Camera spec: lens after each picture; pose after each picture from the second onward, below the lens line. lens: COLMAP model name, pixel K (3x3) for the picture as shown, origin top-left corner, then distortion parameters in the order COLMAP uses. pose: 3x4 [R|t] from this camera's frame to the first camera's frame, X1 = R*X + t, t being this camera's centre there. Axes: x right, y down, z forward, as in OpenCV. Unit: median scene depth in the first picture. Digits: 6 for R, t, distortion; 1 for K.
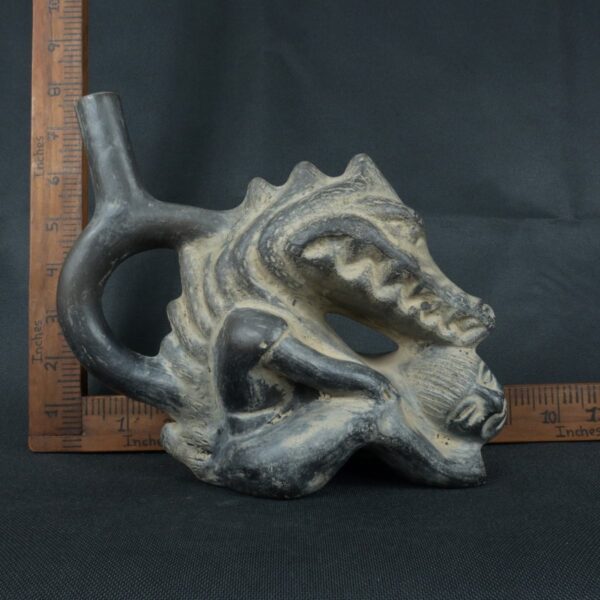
lens RADIAL K [[682.5, 0, 300.0], [0, 682.5, 300.0], [0, 0, 1]] dist [0.006493, -0.008627]
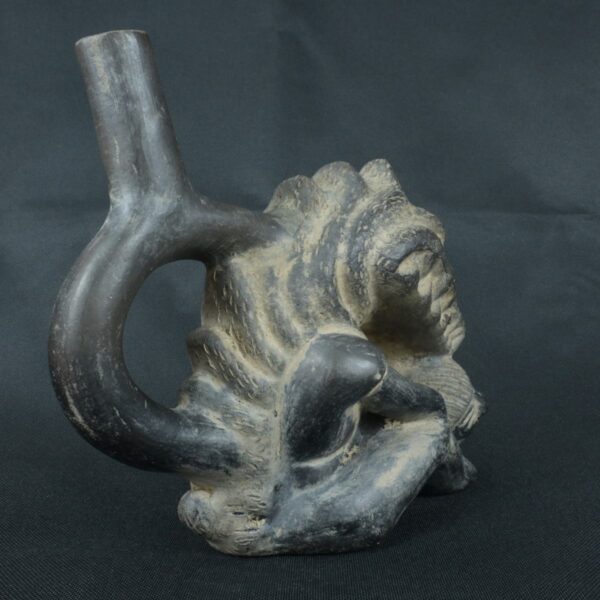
lens RADIAL K [[682.5, 0, 300.0], [0, 682.5, 300.0], [0, 0, 1]] dist [0.006493, -0.008627]
pose [[0.734791, -0.040403, 0.677089, -0.657024], [0.028847, 0.999183, 0.028317, -0.053006], [-0.677679, -0.001275, 0.735356, 0.402697]]
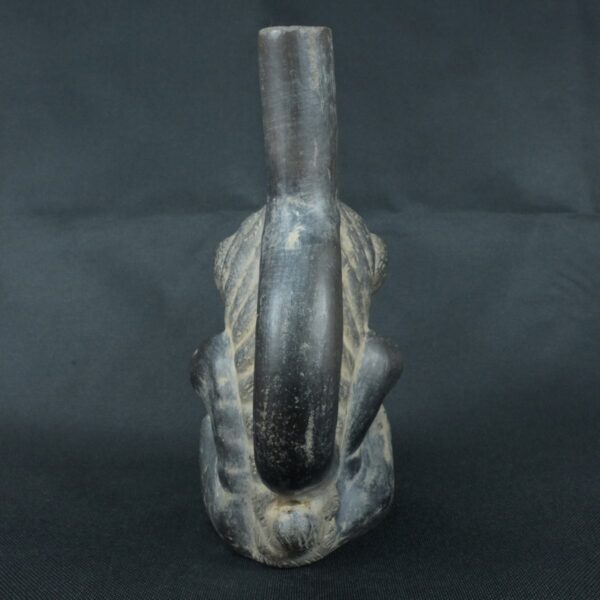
lens RADIAL K [[682.5, 0, 300.0], [0, 682.5, 300.0], [0, 0, 1]] dist [0.006493, -0.008627]
pose [[-0.002856, -0.060579, 0.998159, -0.976485], [0.070169, 0.995691, 0.060630, -0.091344], [-0.997531, 0.070213, 0.001407, 1.064806]]
